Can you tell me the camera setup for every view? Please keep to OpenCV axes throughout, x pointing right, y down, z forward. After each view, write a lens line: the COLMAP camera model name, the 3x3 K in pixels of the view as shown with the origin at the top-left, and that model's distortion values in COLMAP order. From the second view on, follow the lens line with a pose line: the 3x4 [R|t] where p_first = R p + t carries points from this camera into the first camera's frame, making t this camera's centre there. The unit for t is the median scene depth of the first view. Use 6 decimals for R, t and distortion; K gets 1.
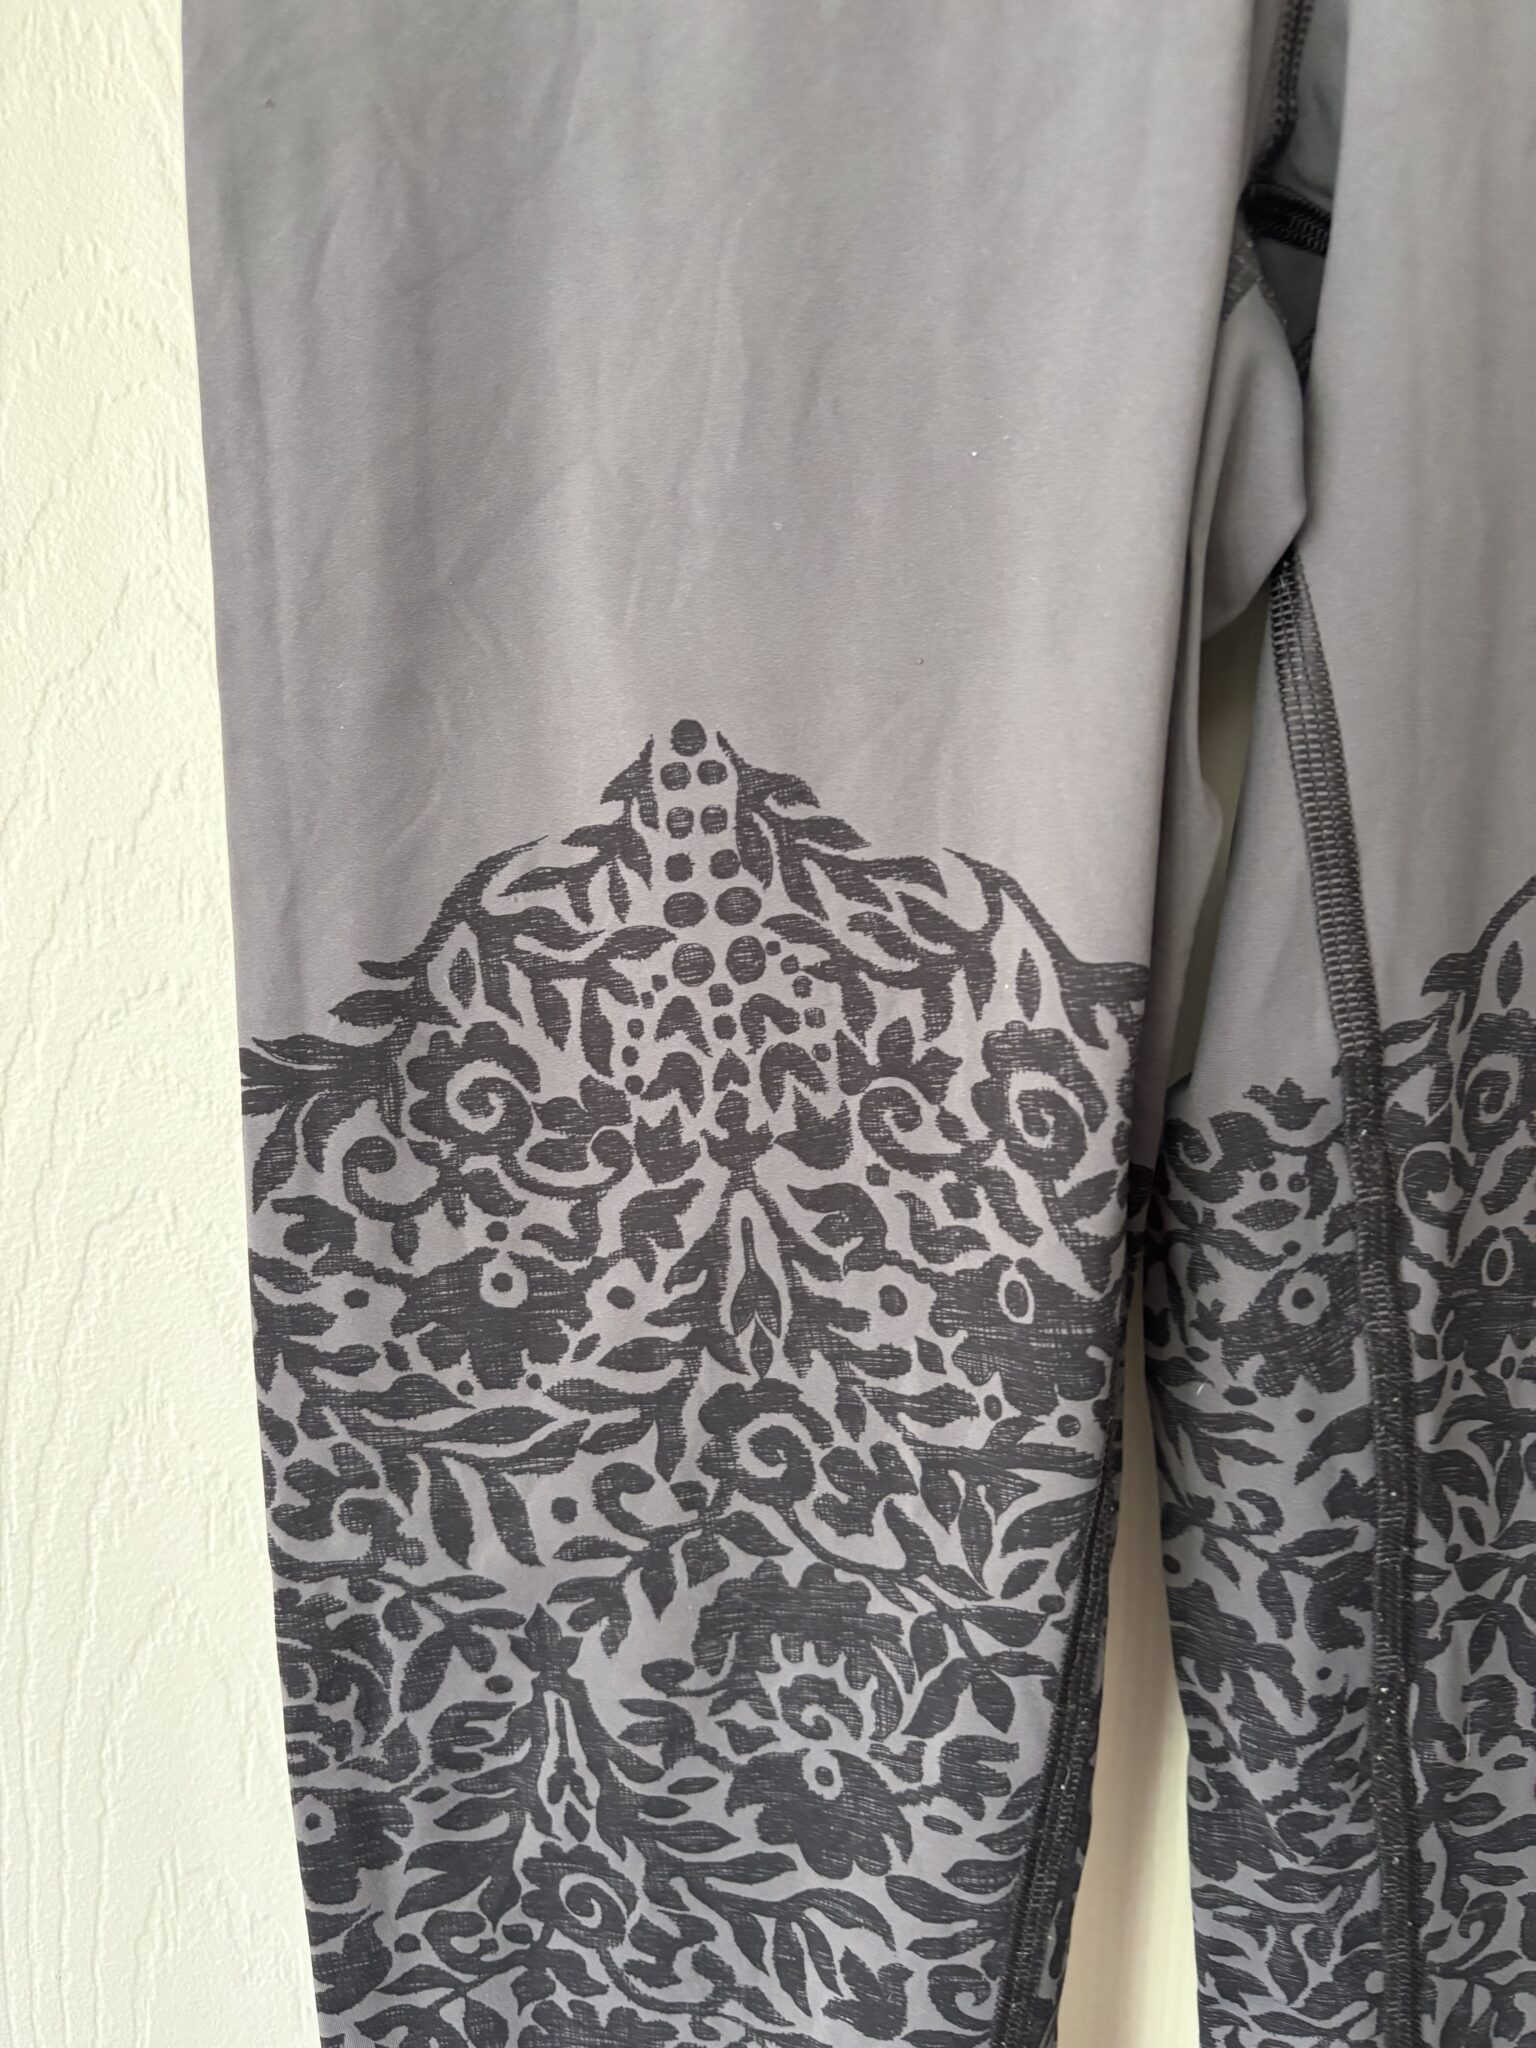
lens RADIAL K [[1593.6, 0, 768.0], [0, 1593.6, 1024.0], [0, 0, 1]] dist [0.004845, -0.007906]
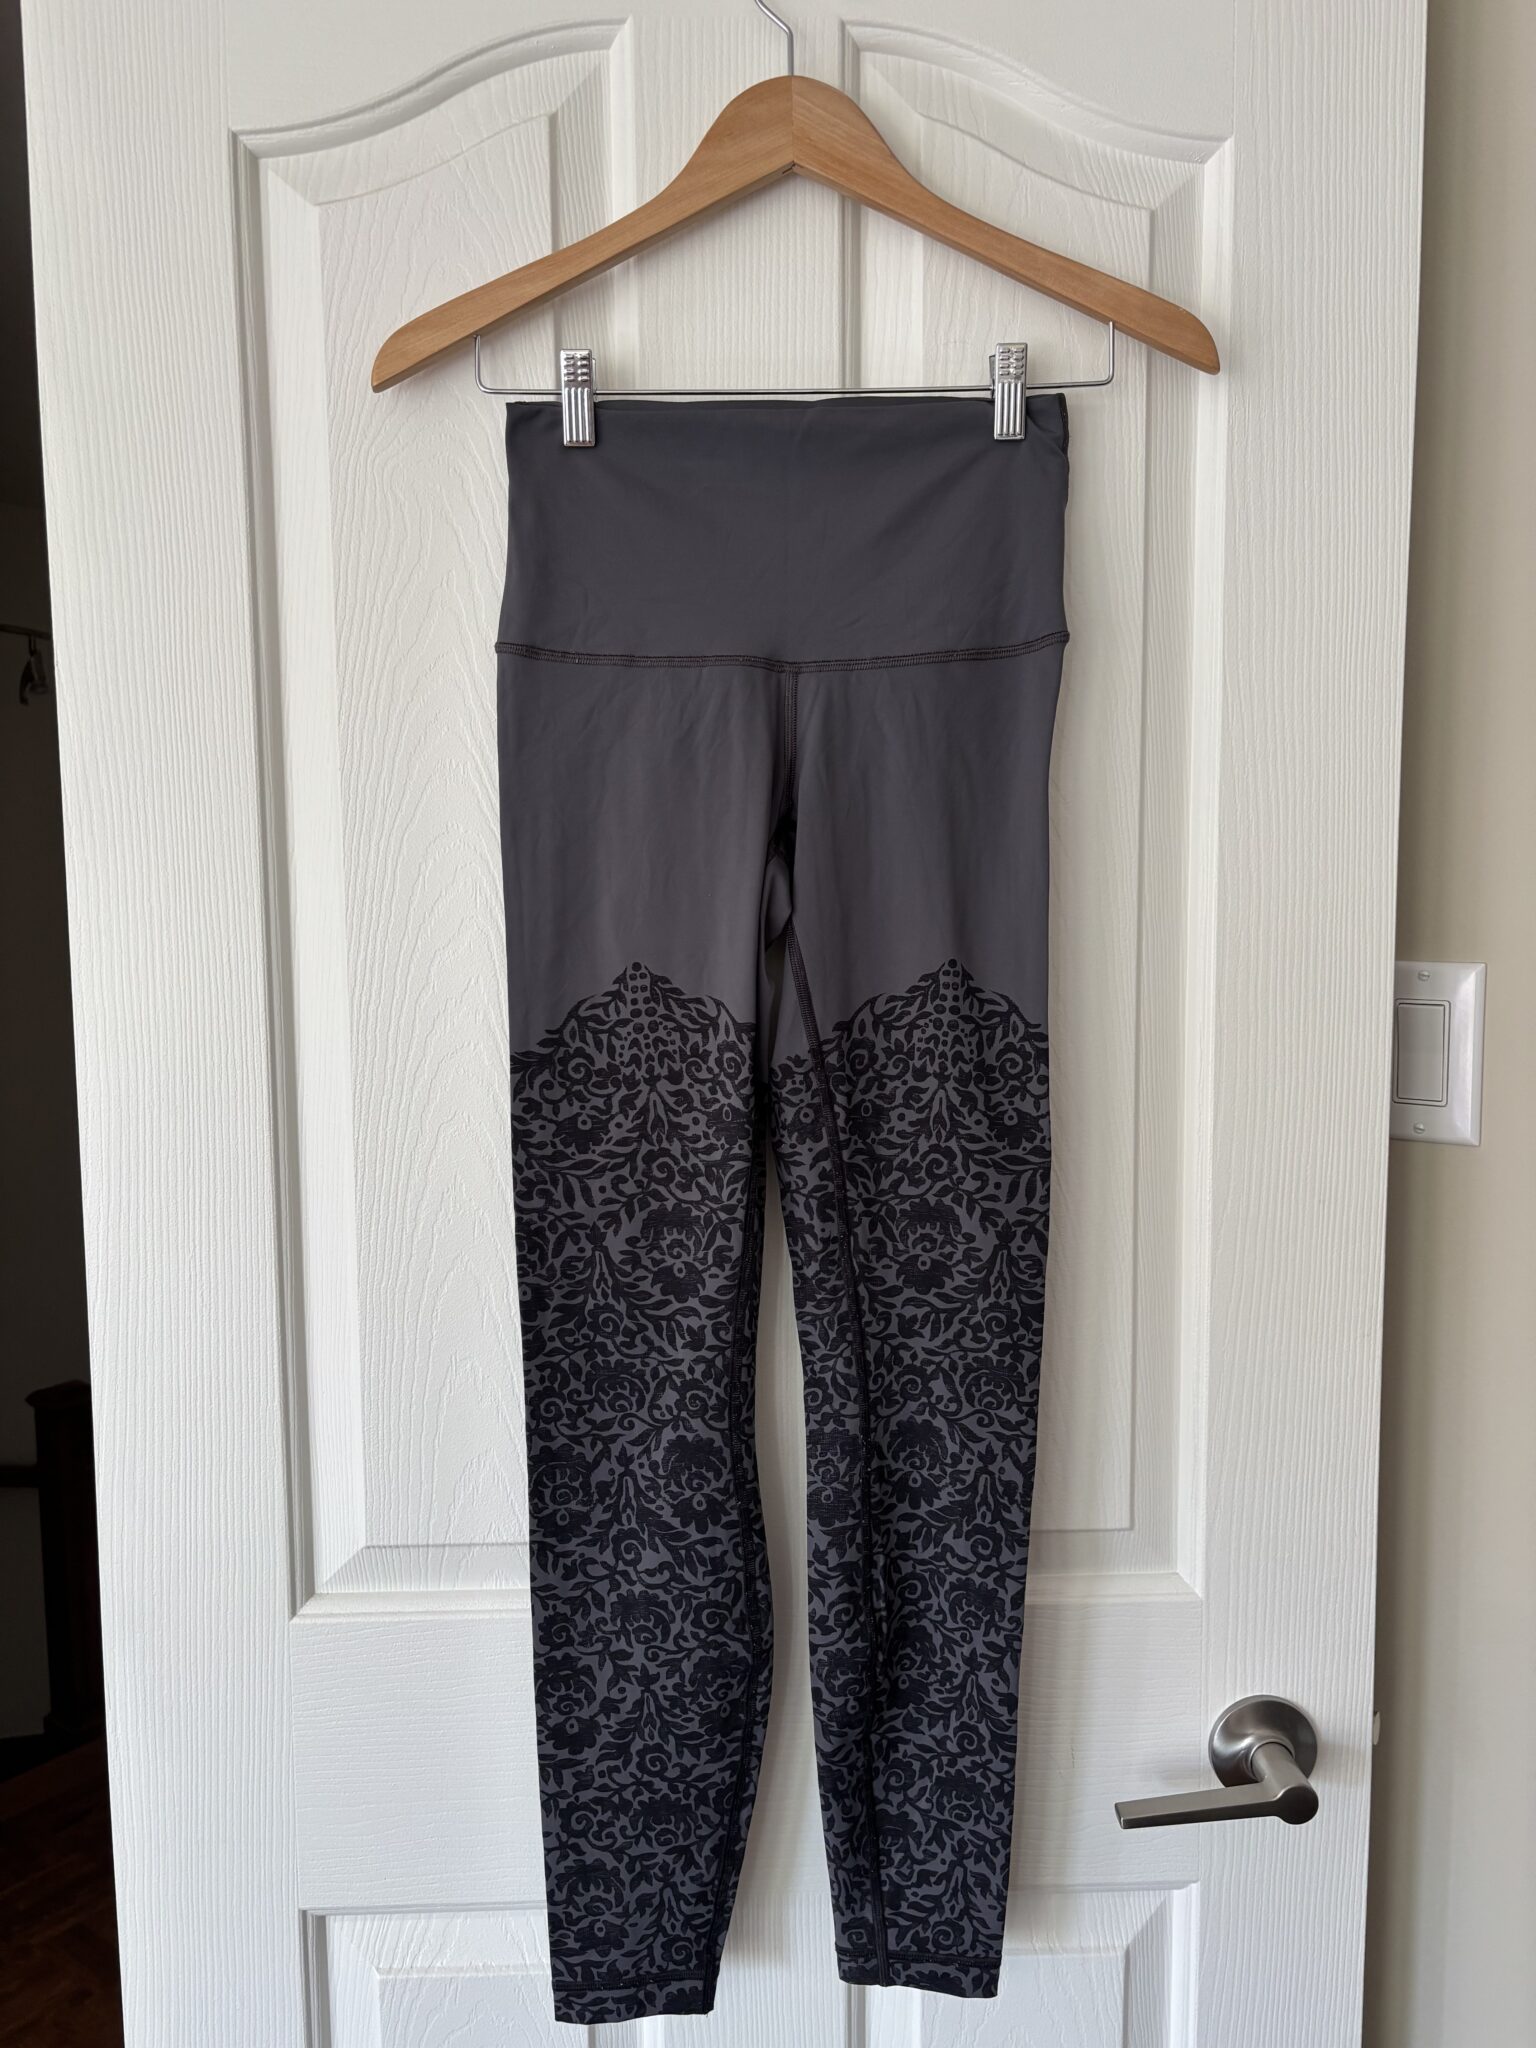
lens RADIAL K [[1593.6, 0, 768.0], [0, 1593.6, 1024.0], [0, 0, 1]] dist [0.004845, -0.007906]
pose [[0.998178, -0.015296, 0.058371, 0.033283], [0.021732, 0.993552, -0.111276, 0.345833], [-0.056292, 0.112342, 0.992074, -2.494145]]
